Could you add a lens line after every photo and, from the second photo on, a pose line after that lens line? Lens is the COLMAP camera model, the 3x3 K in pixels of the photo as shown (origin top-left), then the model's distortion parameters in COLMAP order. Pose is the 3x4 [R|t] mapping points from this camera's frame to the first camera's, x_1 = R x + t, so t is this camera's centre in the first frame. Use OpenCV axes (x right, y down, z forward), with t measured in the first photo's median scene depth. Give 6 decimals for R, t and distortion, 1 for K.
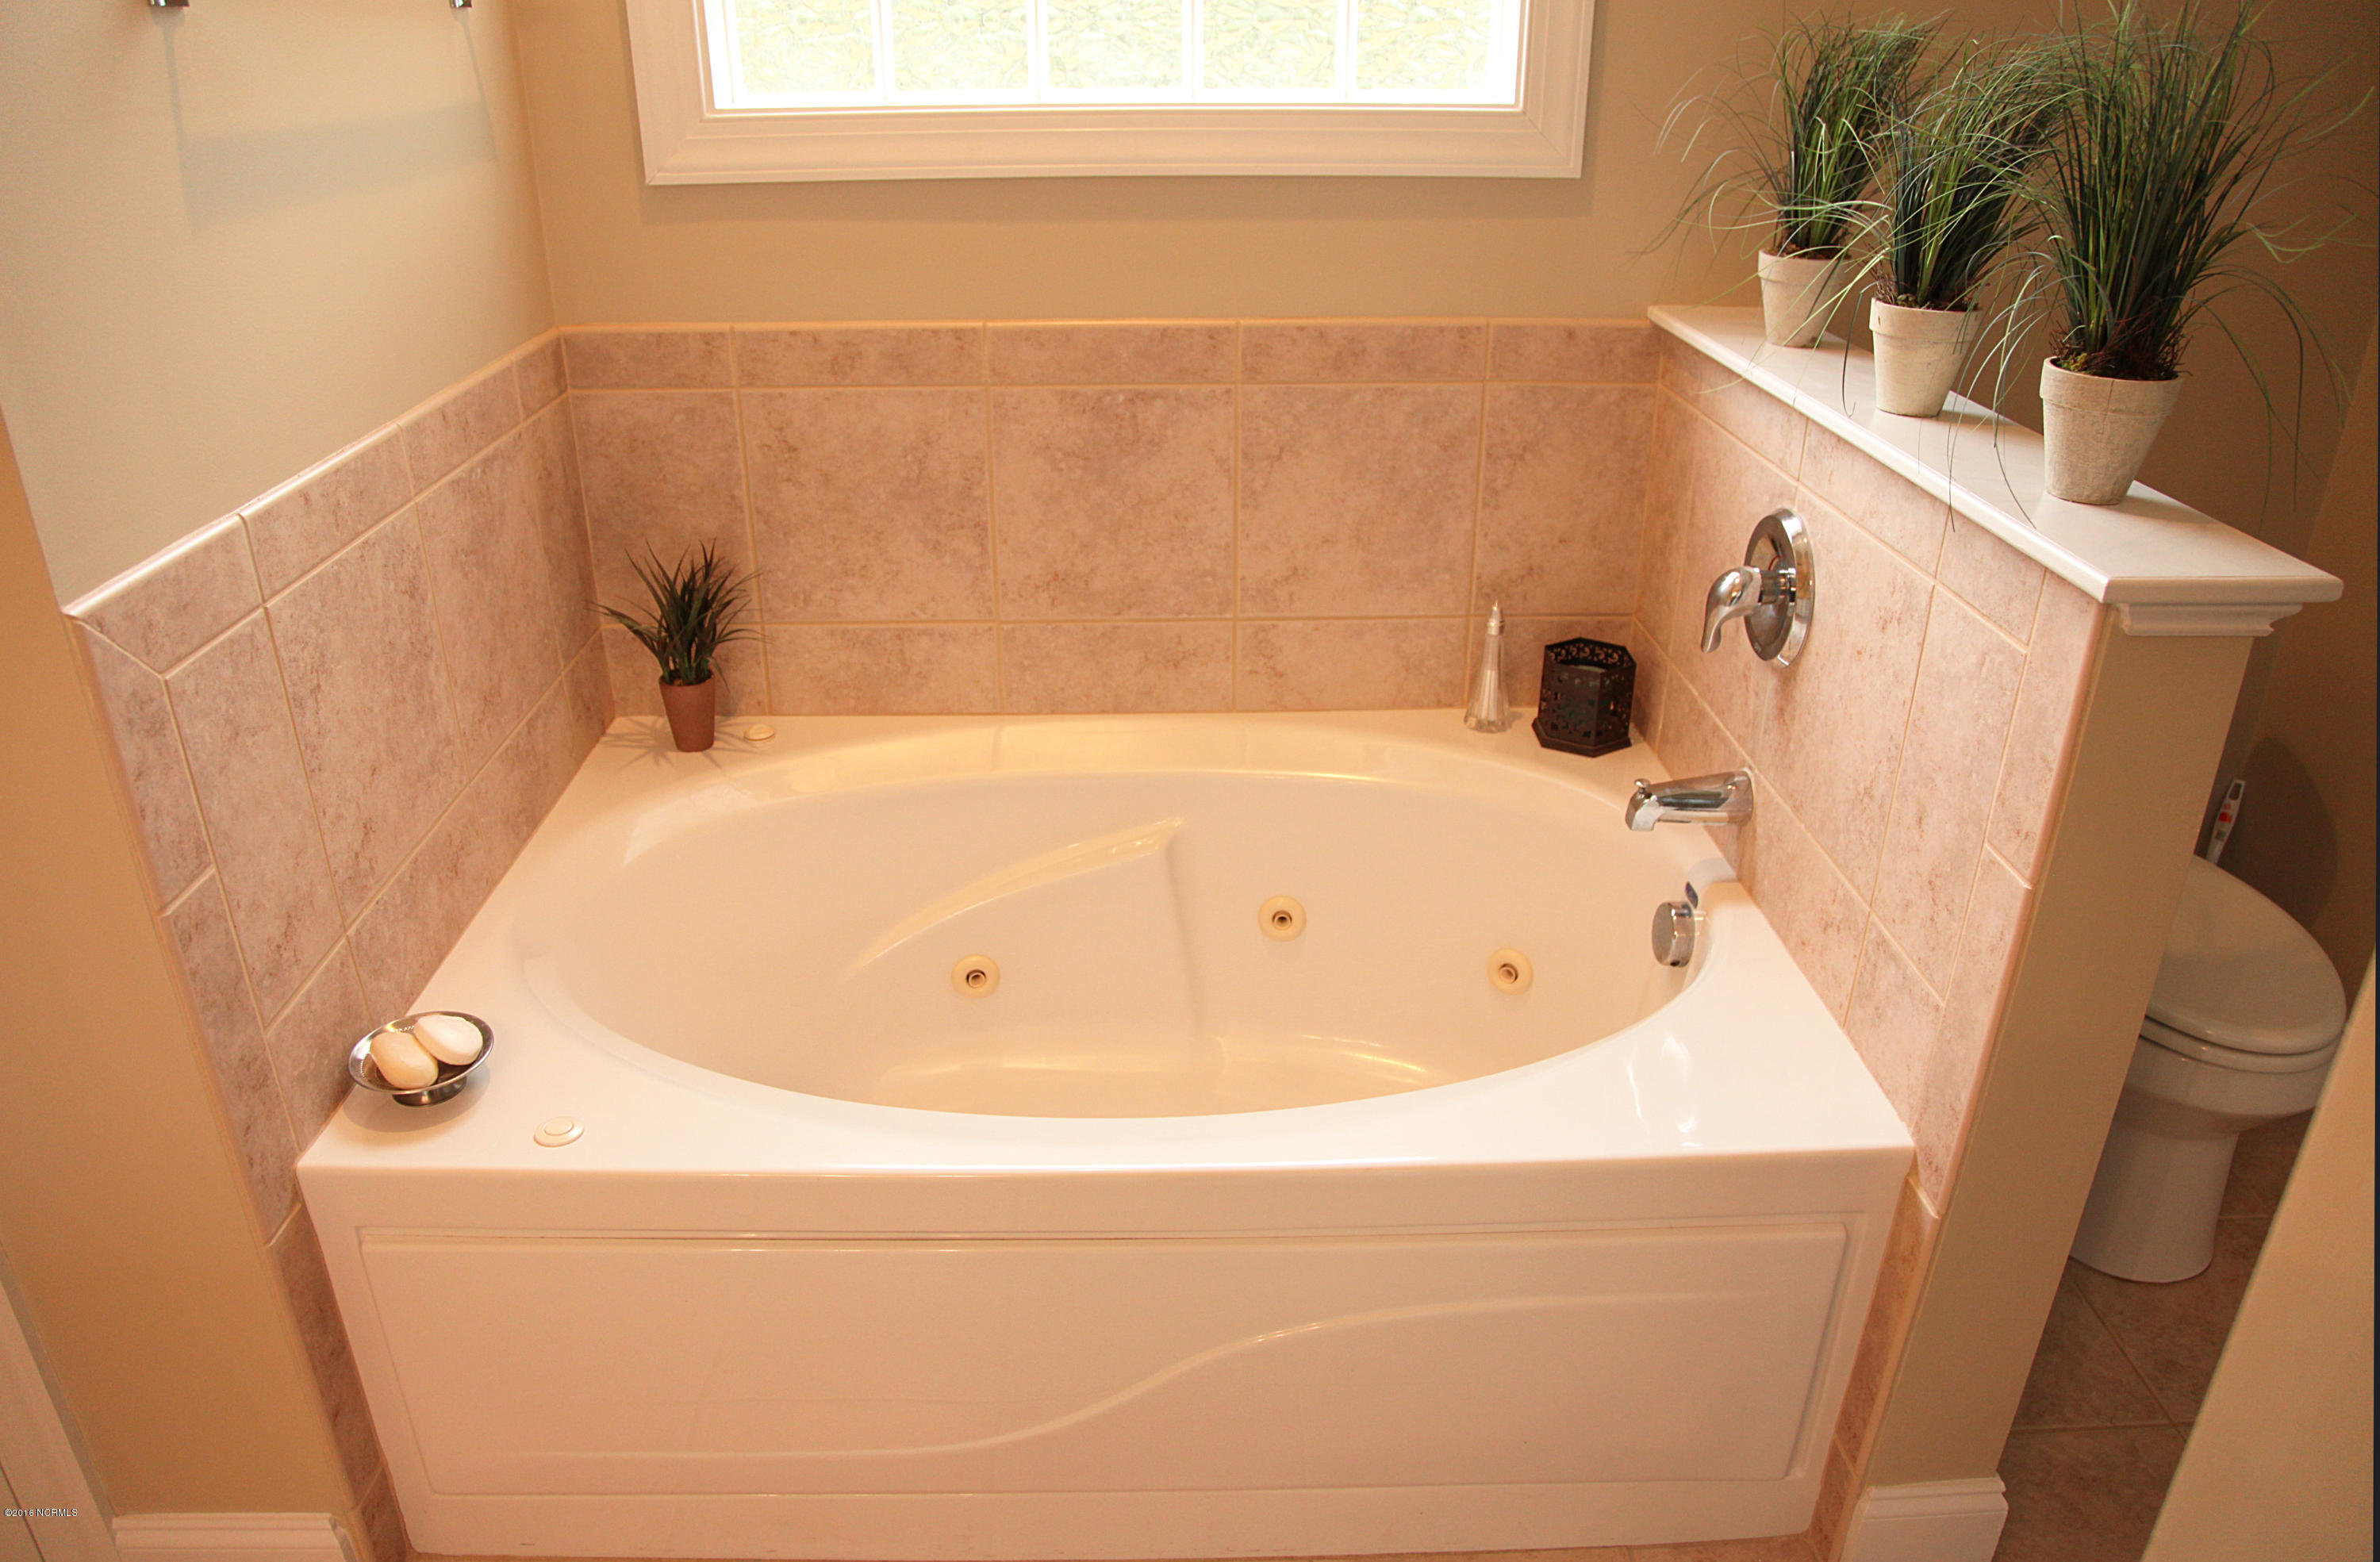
lens RADIAL K [[1659.1, 0, 1177.4], [0, 1659.1, 778.5], [0, 0, 1]] dist [-0.106467, 0.045143]
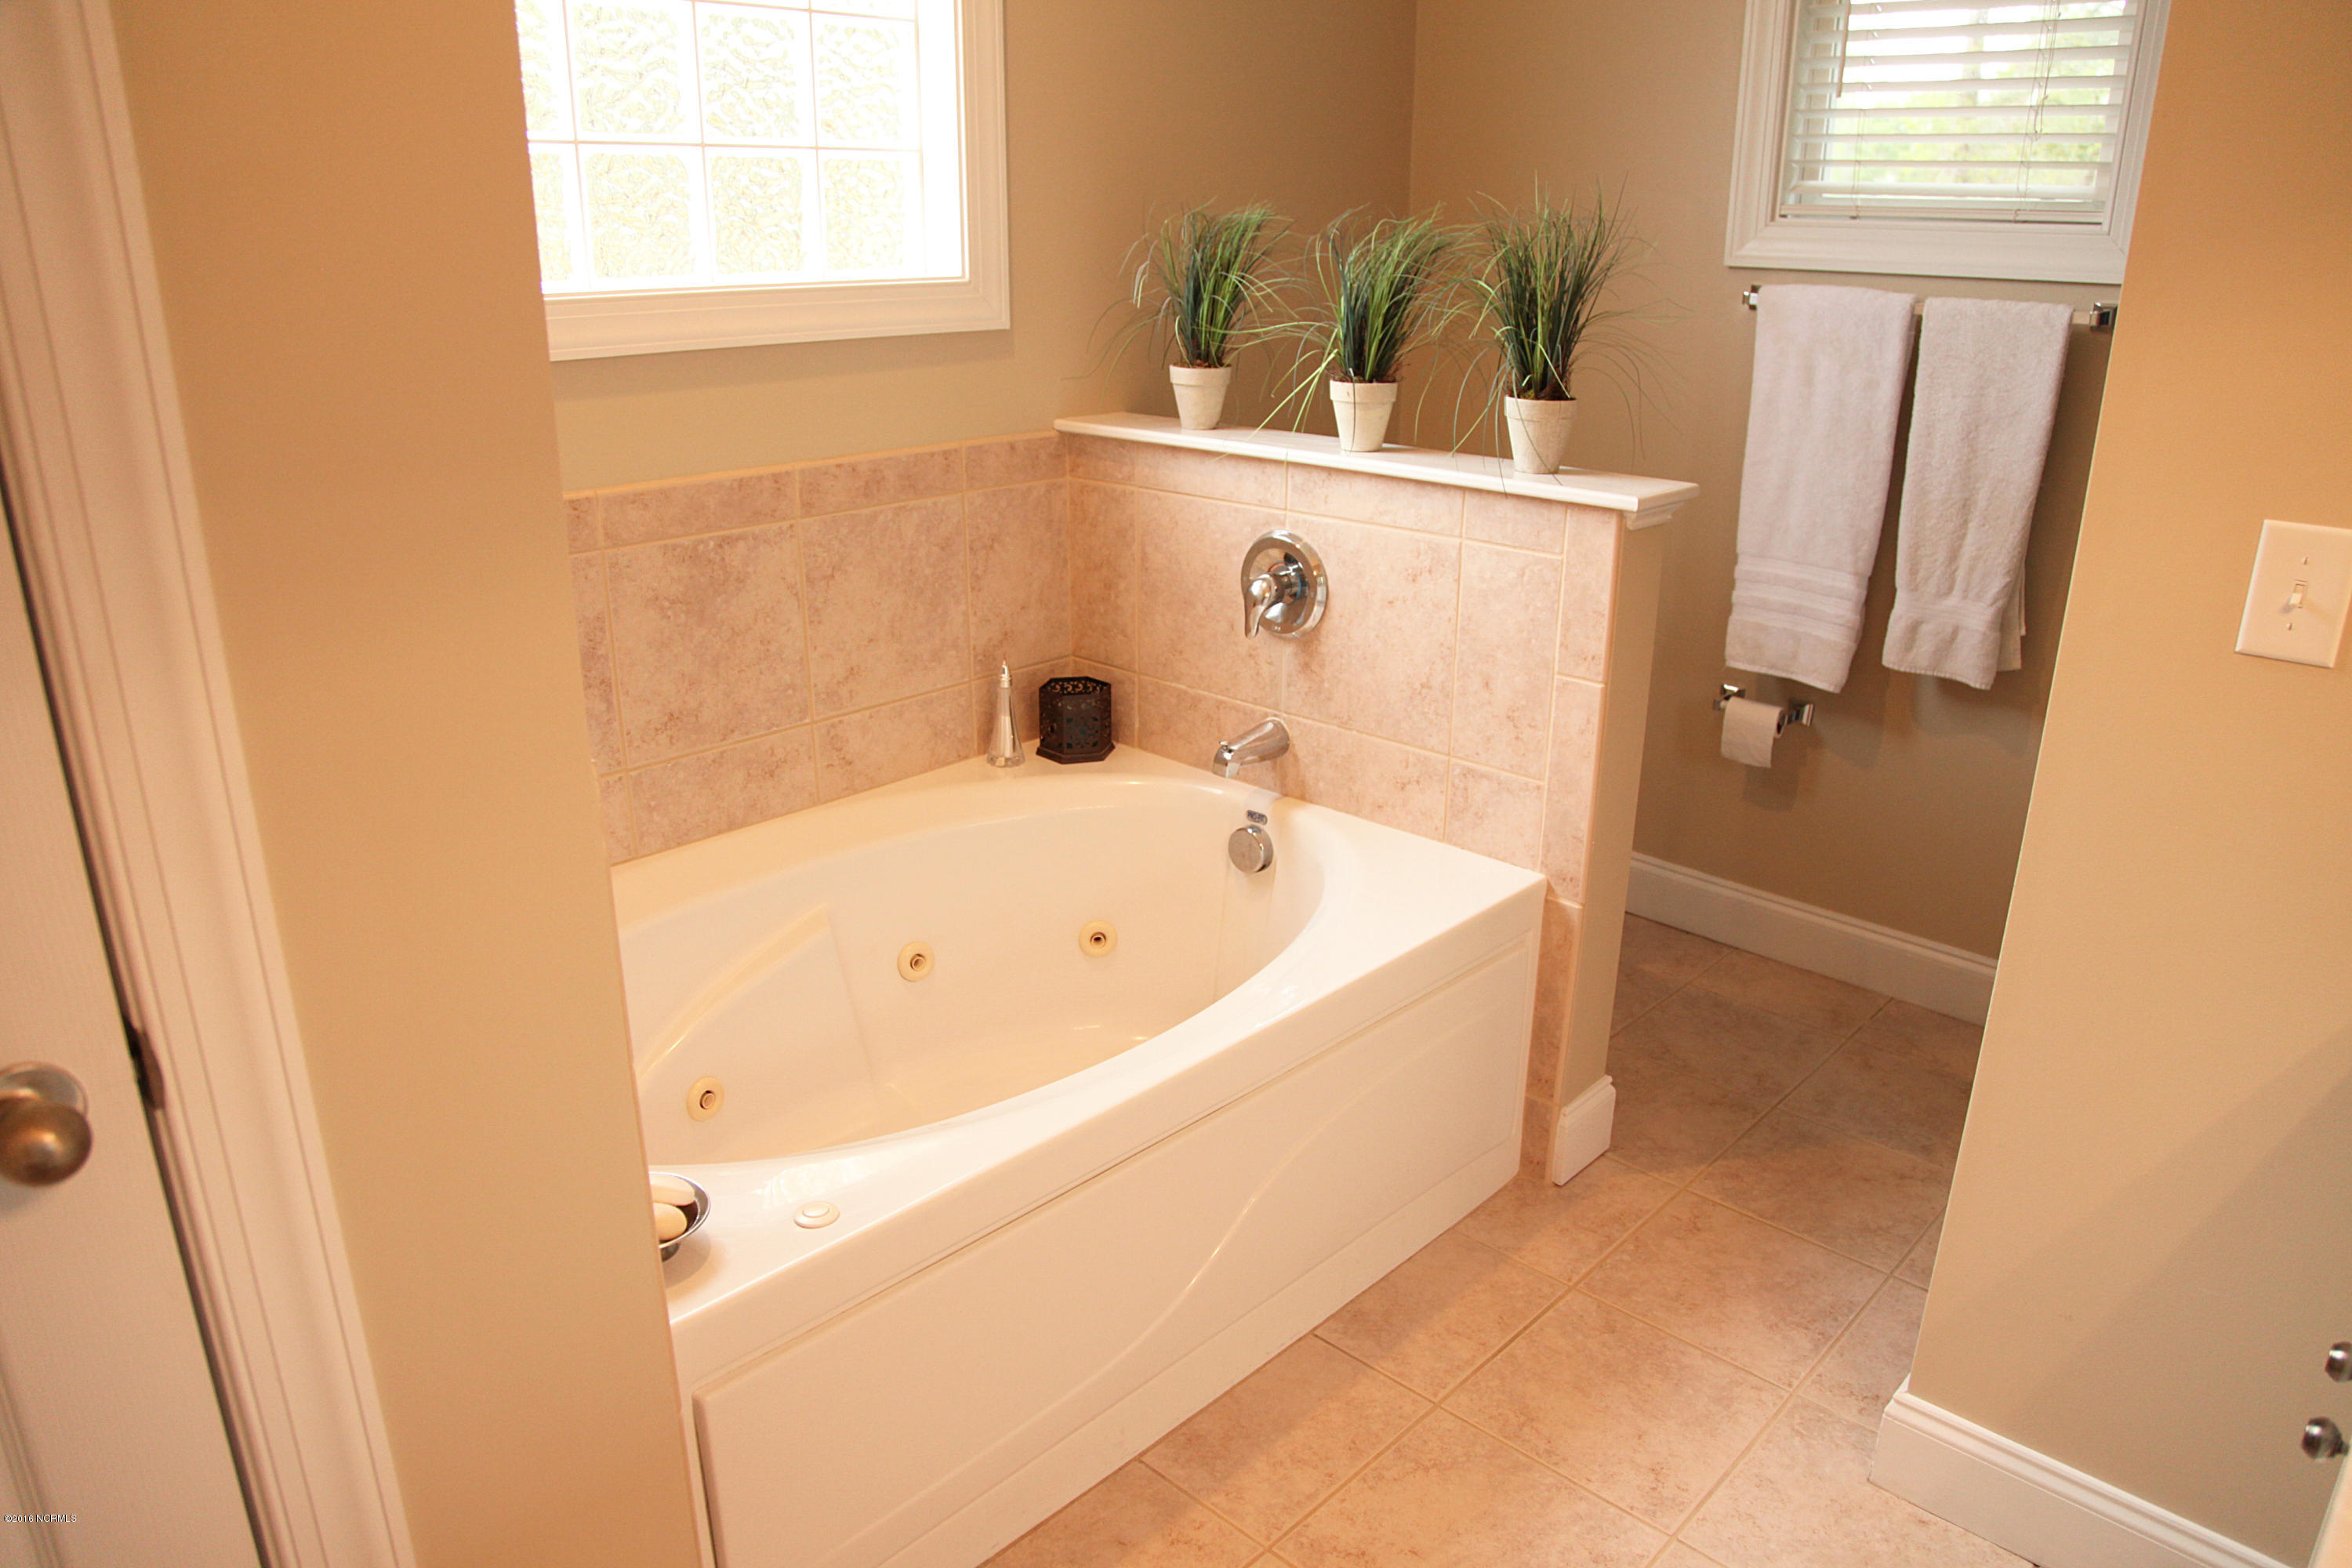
lens RADIAL K [[1639.6, 0, 1194.2], [0, 1639.6, 774.9], [0, 0, 1]] dist [-0.106467, 0.045143]
pose [[0.698778, -0.227895, 0.678066, -0.585977], [0.297800, 0.954527, 0.013915, 0.001565], [-0.650403, 0.192204, 0.734870, 0.005765]]
